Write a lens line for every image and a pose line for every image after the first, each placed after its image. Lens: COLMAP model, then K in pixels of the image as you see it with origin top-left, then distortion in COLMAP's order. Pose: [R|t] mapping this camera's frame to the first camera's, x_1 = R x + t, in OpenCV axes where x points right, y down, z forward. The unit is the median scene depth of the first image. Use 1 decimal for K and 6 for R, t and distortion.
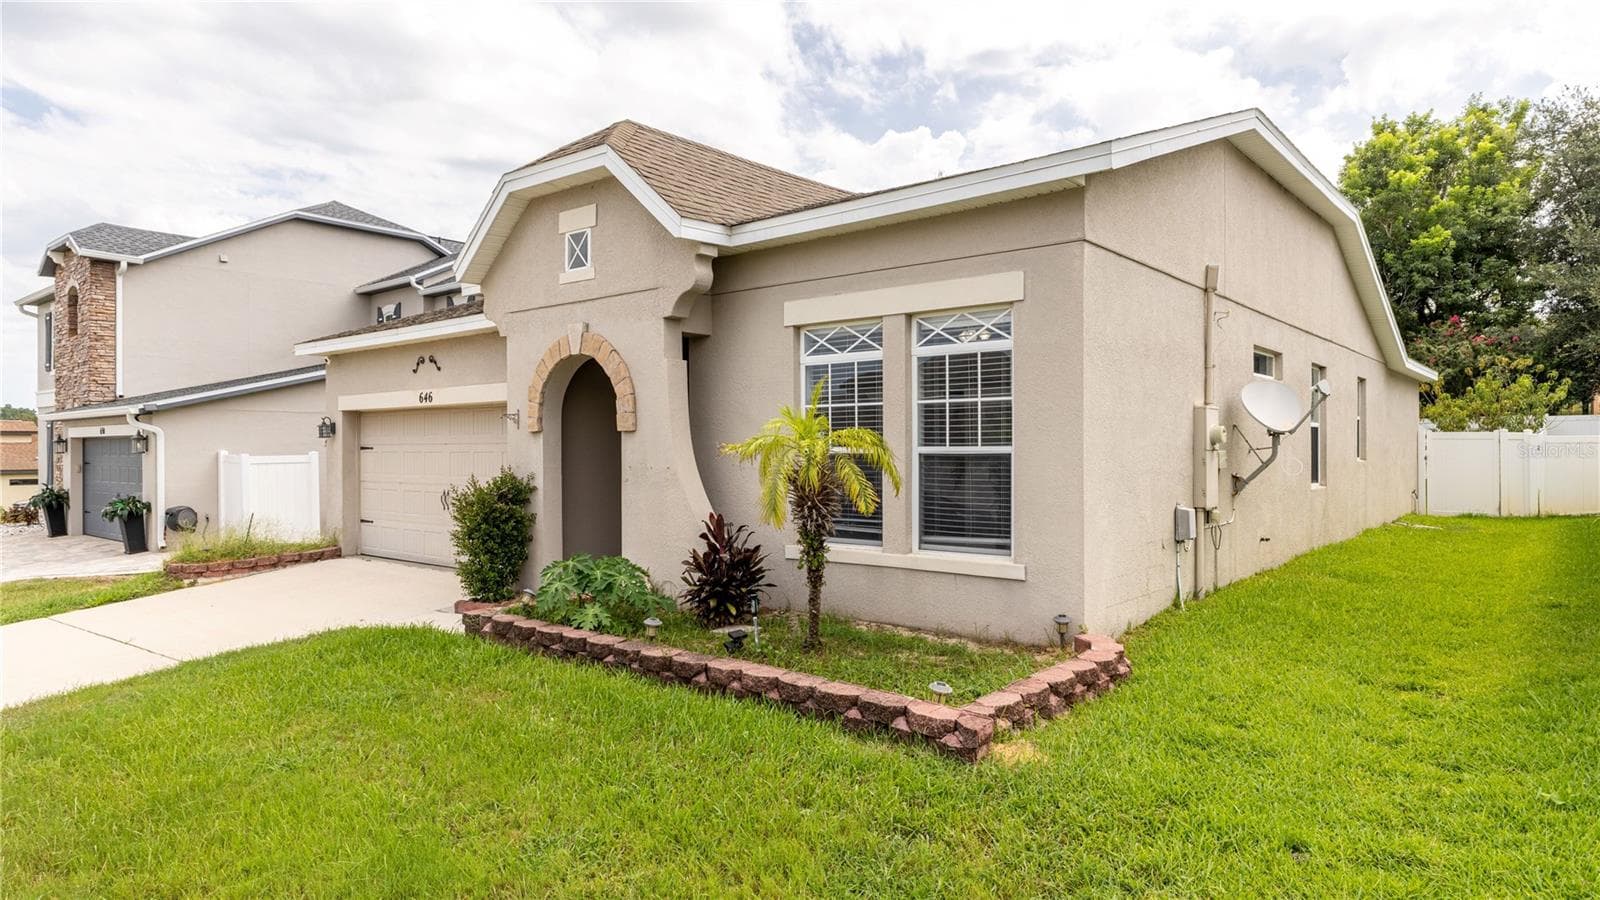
lens RADIAL K [[952.4, 0, 800.0], [0, 952.4, 450.0], [0, 0, 1]] dist [0.002959, 0.000777]
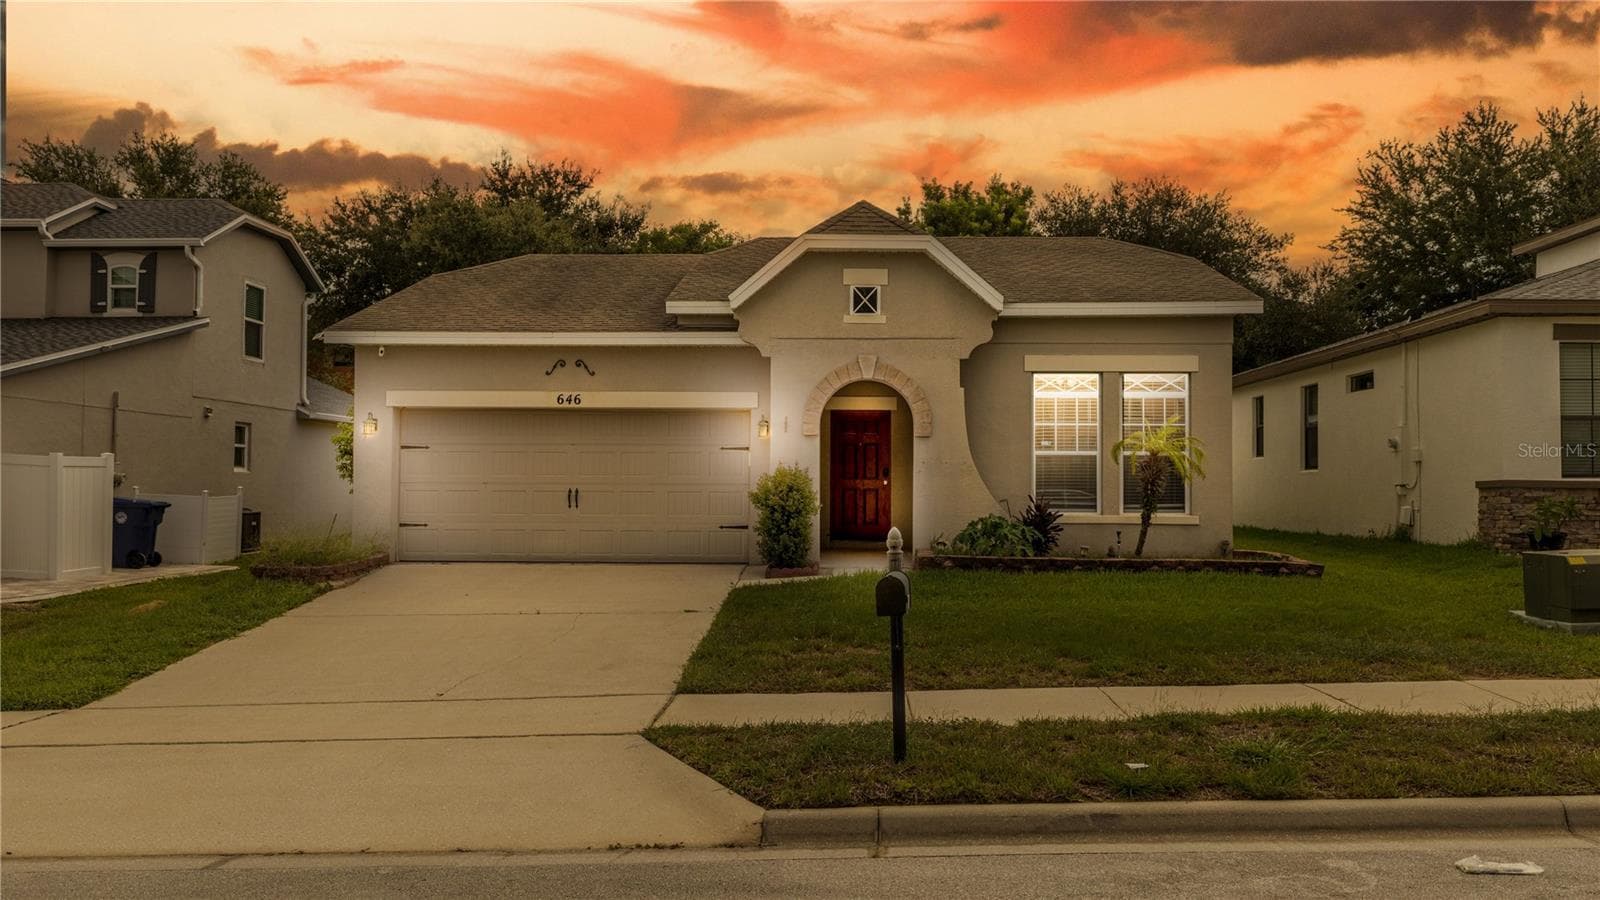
lens RADIAL K [[1309.2, 0, 817.0], [0, 1309.2, 451.8], [0, 0, 1]] dist [-0.026177, -0.001744]
pose [[0.791272, 0.025073, 0.610950, -1.397839], [-0.007585, 0.999485, -0.031194, 0.060034], [-0.611417, 0.020048, 0.791055, -0.401040]]
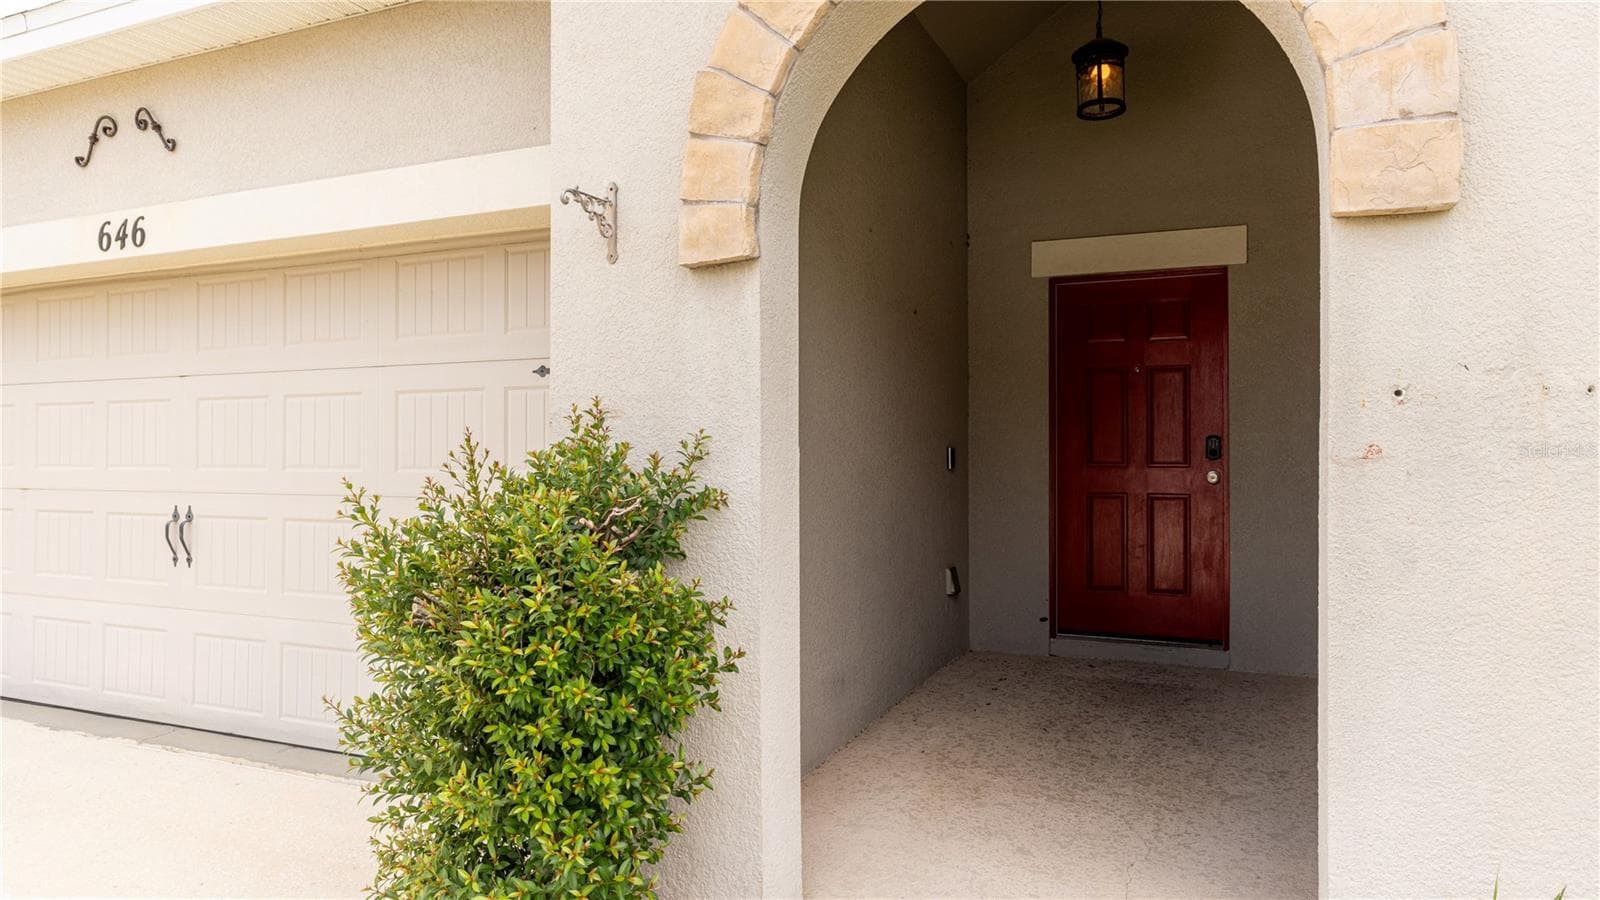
lens RADIAL K [[994.6, 0, 800.0], [0, 994.6, 450.0], [0, 0, 1]] dist [0.015545, -0.000403]
pose [[0.963624, 0.004355, 0.267225, -0.338611], [-0.002033, 0.999958, -0.008966, 0.032177], [-0.267253, 0.008096, 0.963592, 0.786327]]
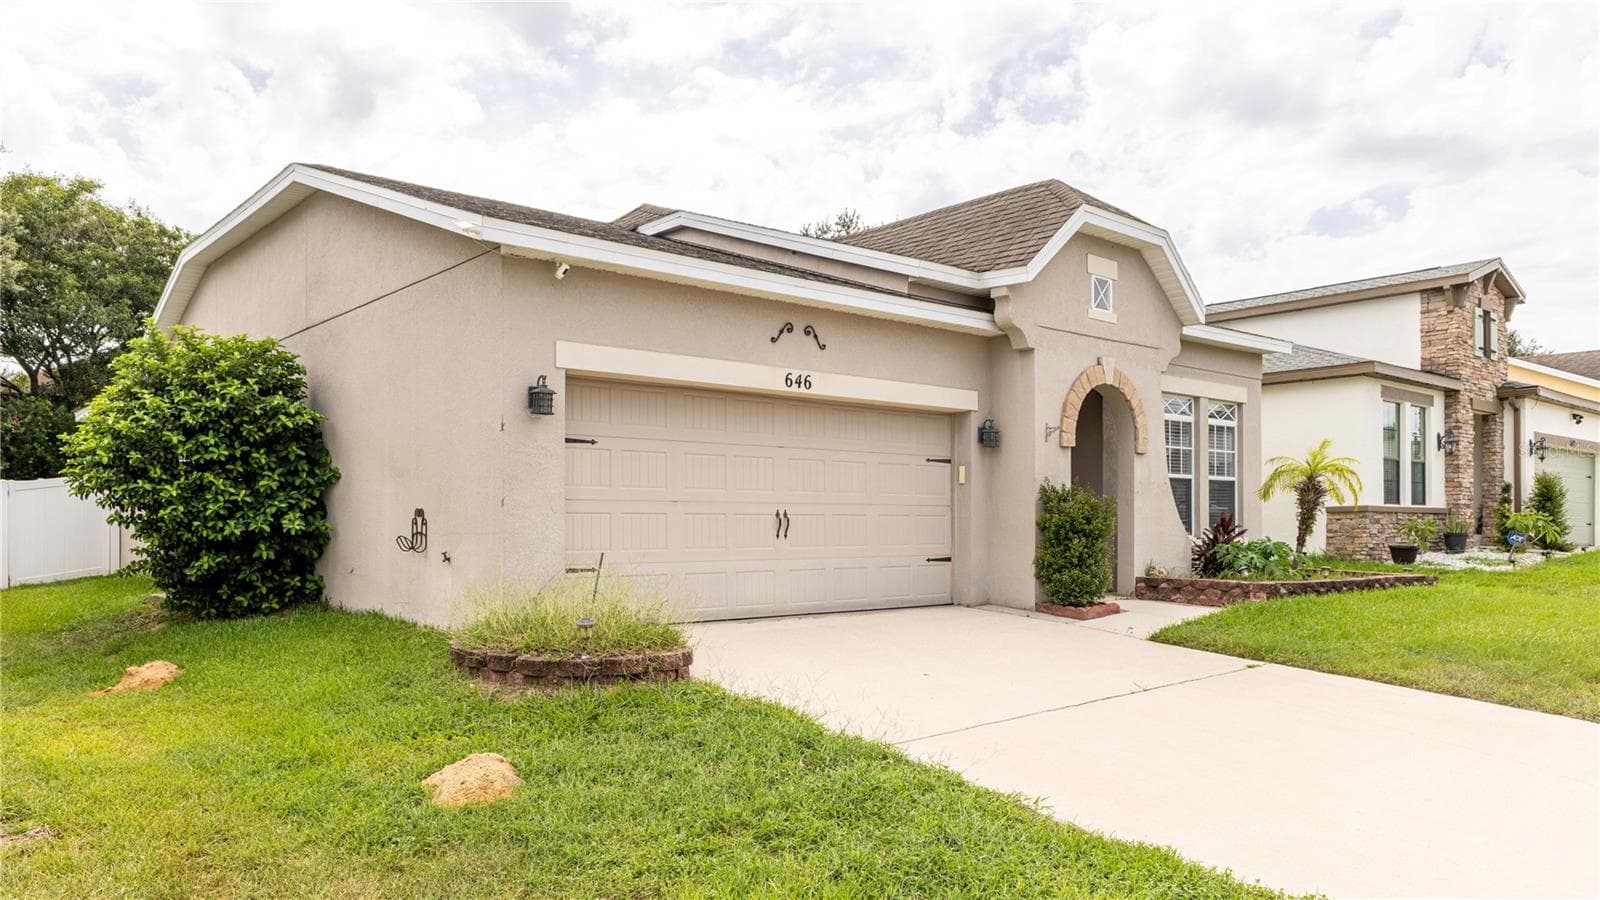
lens RADIAL K [[1114.0, 0, 796.9], [0, 1114.0, 527.6], [0, 0, 1]] dist [-0.009139, -0.002475]
pose [[0.163574, 0.001863, 0.986529, -1.626817], [0.002396, 0.999995, -0.002286, 0.076962], [-0.986528, 0.002738, 0.163568, 1.145115]]
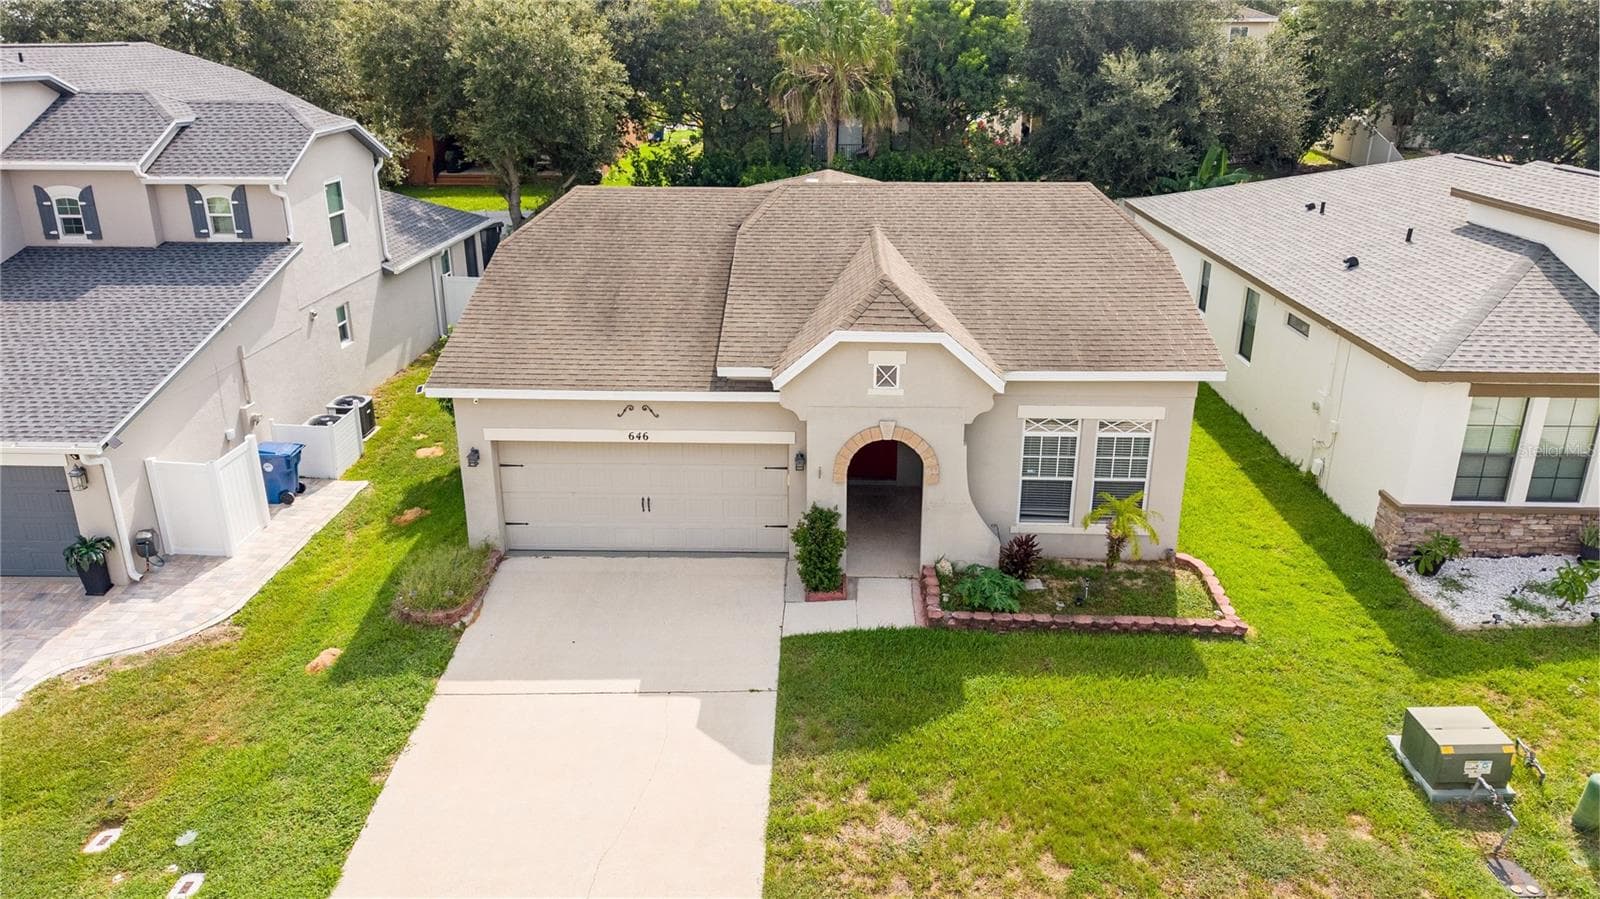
lens RADIAL K [[1080.1, 0, 809.0], [0, 1080.1, 414.2], [0, 0, 1]] dist [-0.004341, -0.005635]
pose [[0.787934, -0.202807, 0.581403, -1.377027], [-0.001158, 0.943715, 0.330759, -0.736708], [-0.615759, -0.261289, 0.743350, -0.256342]]
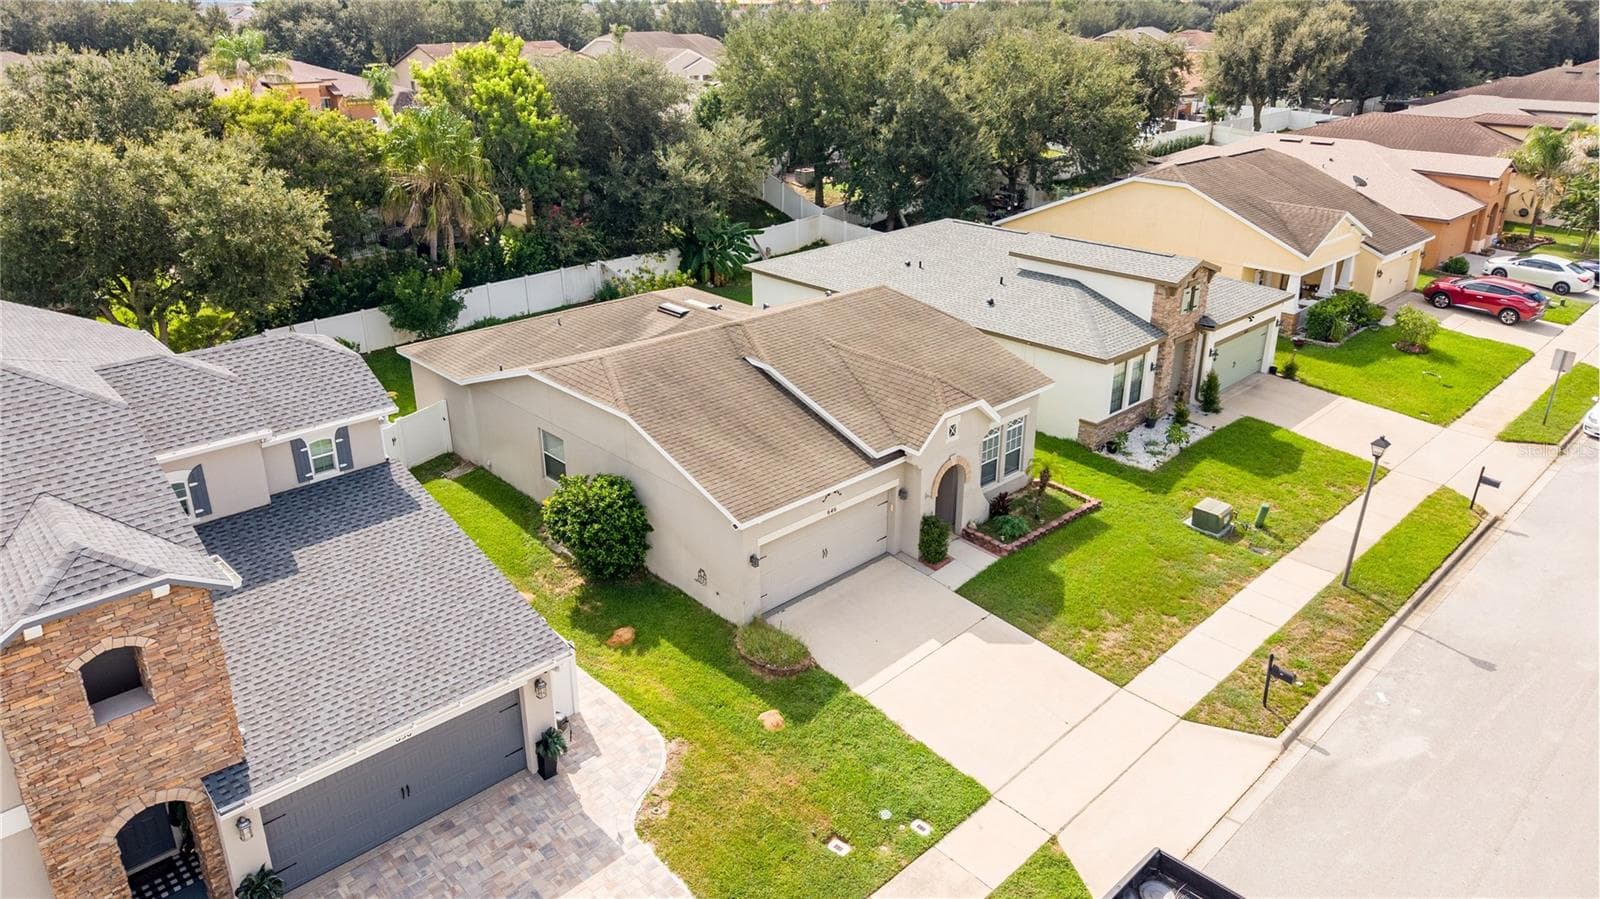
lens RADIAL K [[1059.5, 0, 804.9], [0, 1059.5, 400.4], [0, 0, 1]] dist [0.003910, -0.000909]
pose [[0.116941, -0.350676, 0.929167, -3.126063], [-0.000900, 0.935548, 0.353197, -1.385676], [-0.993138, -0.042140, 0.109088, 1.095285]]
